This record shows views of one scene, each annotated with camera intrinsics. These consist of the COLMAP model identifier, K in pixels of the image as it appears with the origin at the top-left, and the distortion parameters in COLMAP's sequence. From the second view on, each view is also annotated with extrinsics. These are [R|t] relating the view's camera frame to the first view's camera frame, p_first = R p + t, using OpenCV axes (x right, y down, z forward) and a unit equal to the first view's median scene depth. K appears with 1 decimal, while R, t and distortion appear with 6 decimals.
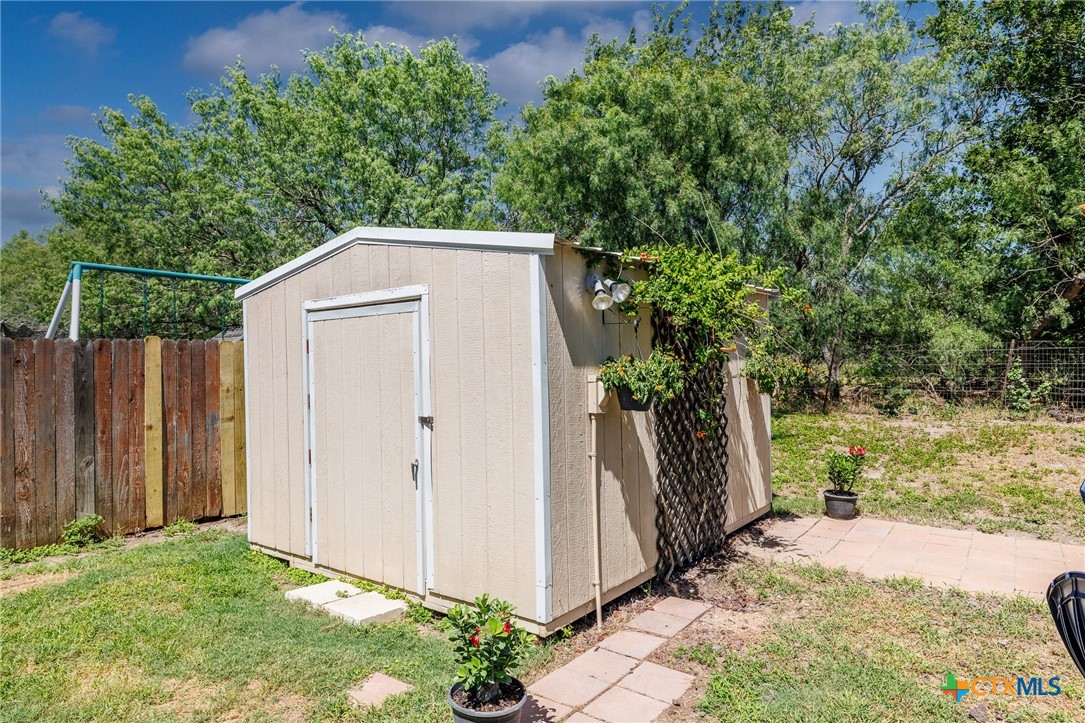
lens RADIAL K [[651.4, 0, 545.2], [0, 651.4, 363.9], [0, 0, 1]] dist [0.004255, 0.000717]
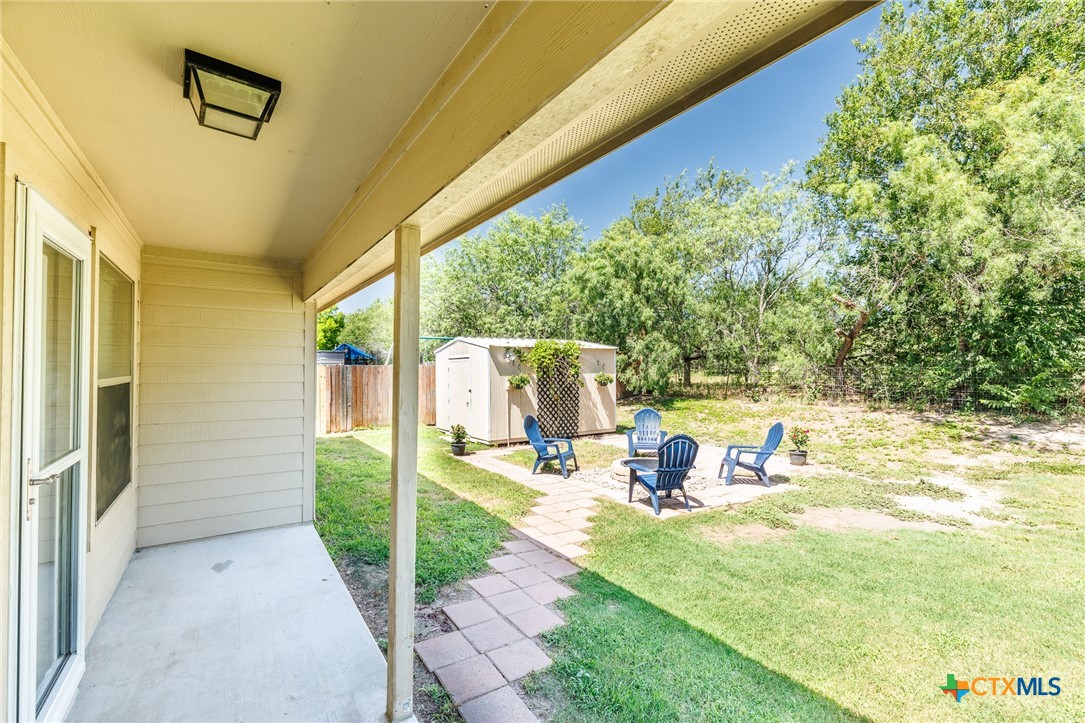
lens RADIAL K [[465.9, 0, 541.7], [0, 465.9, 362.9], [0, 0, 1]] dist [-0.004476, -0.000116]
pose [[0.944484, 0.004326, -0.328530, 0.969244], [-0.007297, 0.999943, -0.007812, -0.048162], [0.328477, 0.009775, 0.944461, -1.239672]]
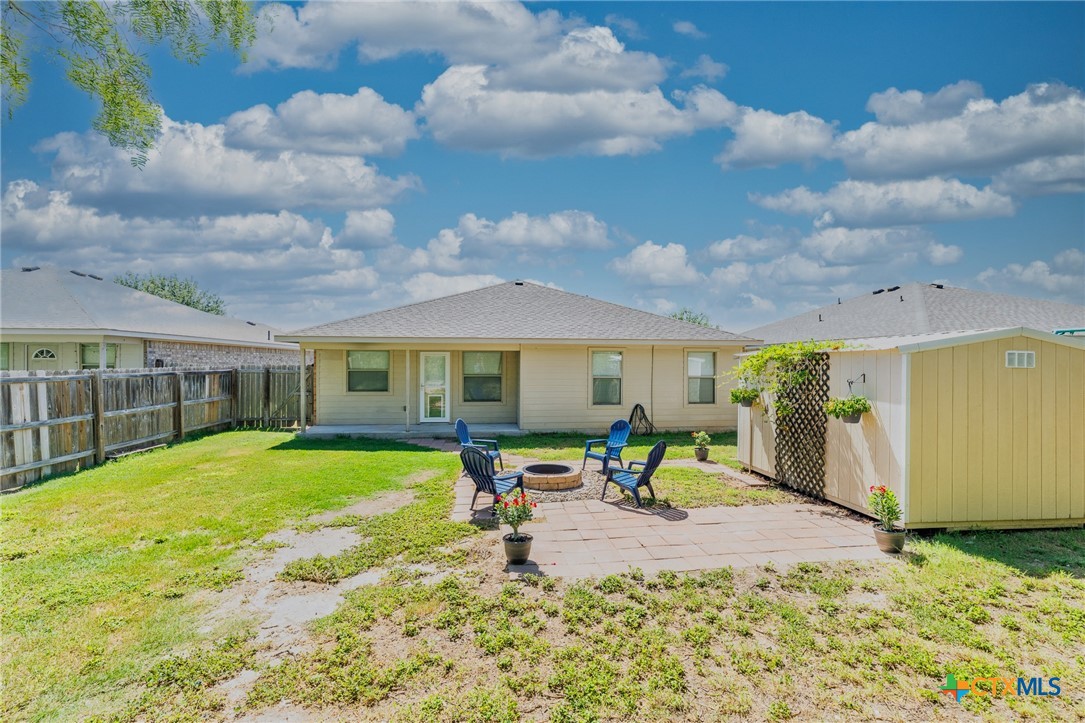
lens RADIAL K [[465.9, 0, 538.6], [0, 465.9, 363.1], [0, 0, 1]] dist [-0.004476, -0.000116]
pose [[-0.712979, 0.002604, -0.701180, 2.019920], [0.000383, 0.999994, 0.003324, -0.118290], [0.701185, 0.002102, -0.712976, 1.613417]]
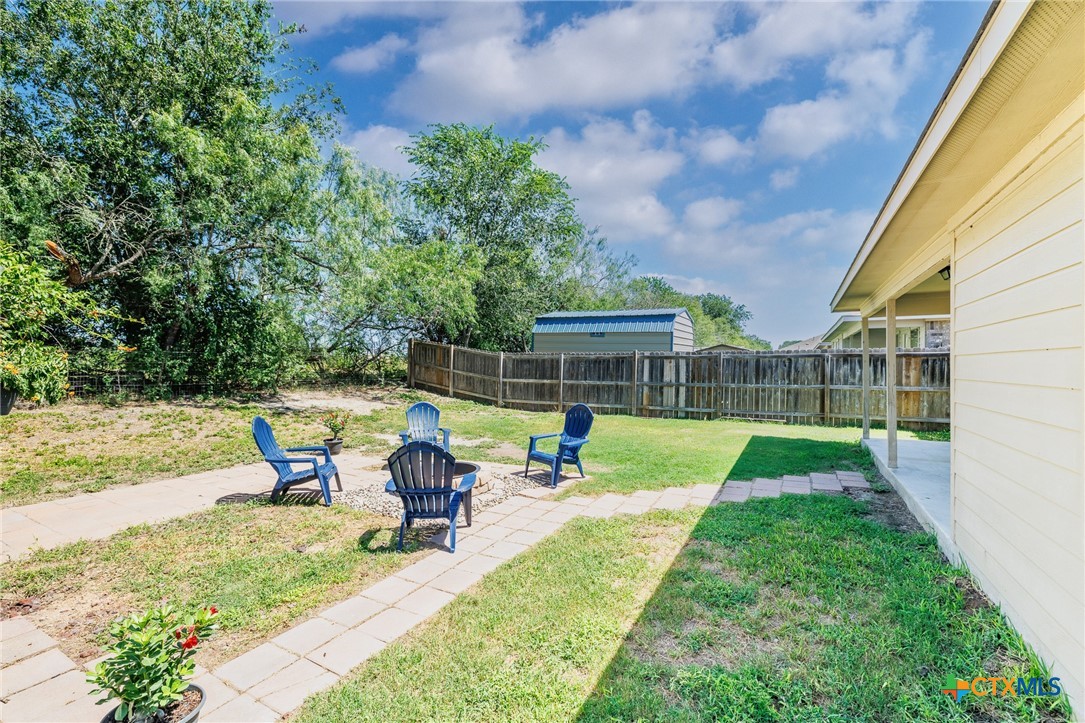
lens RADIAL K [[465.9, 0, 540.8], [0, 465.9, 362.7], [0, 0, 1]] dist [-0.004476, -0.000116]
pose [[-0.142969, 0.009261, 0.989684, -0.517268], [-0.002651, 0.999949, -0.009740, 0.007741], [-0.989724, -0.004016, -0.142937, 0.345714]]
